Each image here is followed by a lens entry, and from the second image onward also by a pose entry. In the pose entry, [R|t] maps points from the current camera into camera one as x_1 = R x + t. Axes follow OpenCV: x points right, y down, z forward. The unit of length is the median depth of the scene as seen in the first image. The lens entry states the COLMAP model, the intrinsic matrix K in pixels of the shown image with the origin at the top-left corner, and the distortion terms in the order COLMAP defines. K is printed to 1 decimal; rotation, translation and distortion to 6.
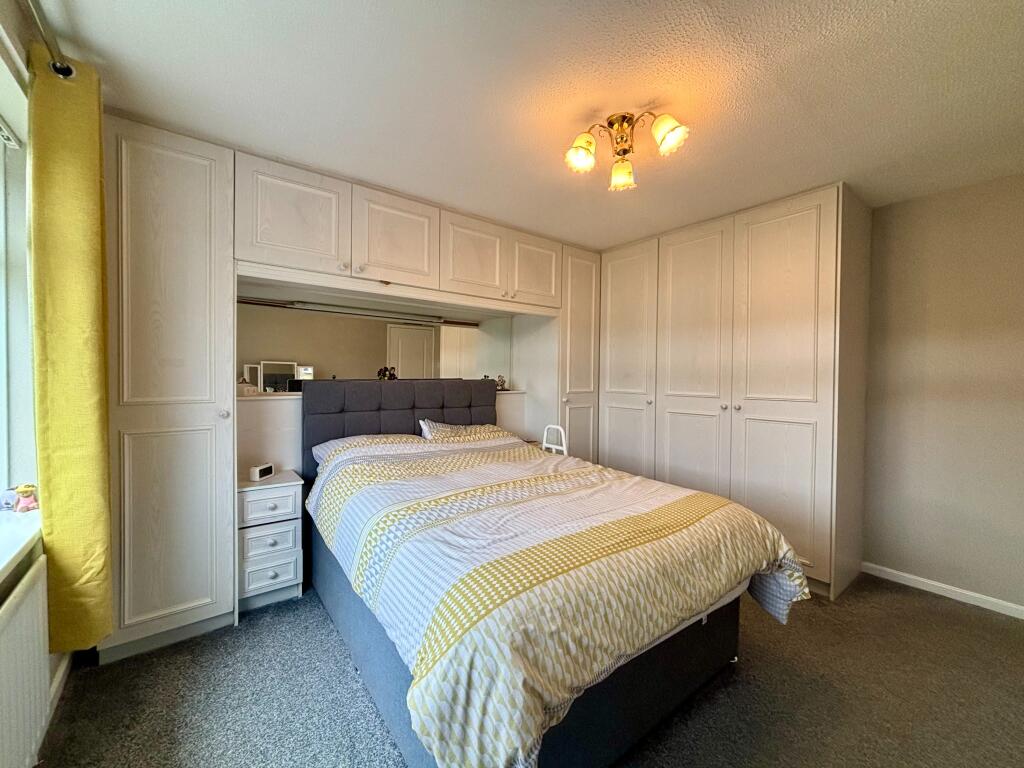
lens RADIAL K [[413.3, 0, 509.2], [0, 413.3, 381.2], [0, 0, 1]] dist [-0.001392, 0.000144]
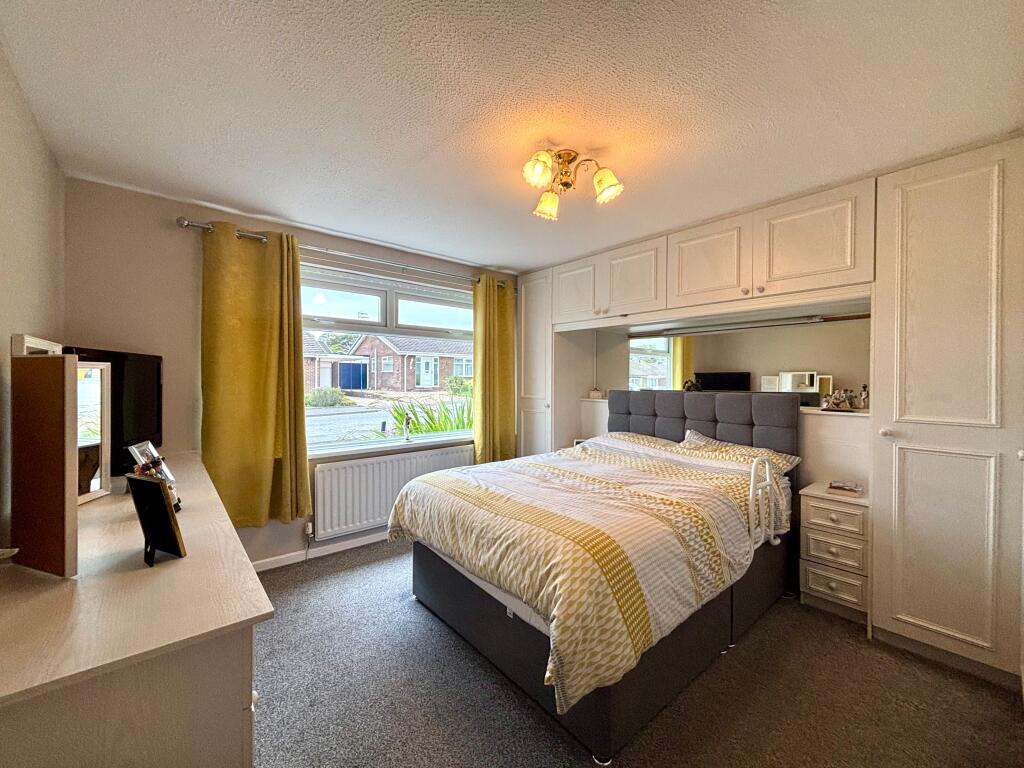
lens RADIAL K [[413.3, 0, 509.2], [0, 413.3, 381.2], [0, 0, 1]] dist [-0.001392, 0.000144]
pose [[0.045122, -0.002146, -0.998979, 1.012314], [-0.023783, 0.999712, -0.003222, -0.019949], [0.998698, 0.023904, 0.045058, 0.602562]]
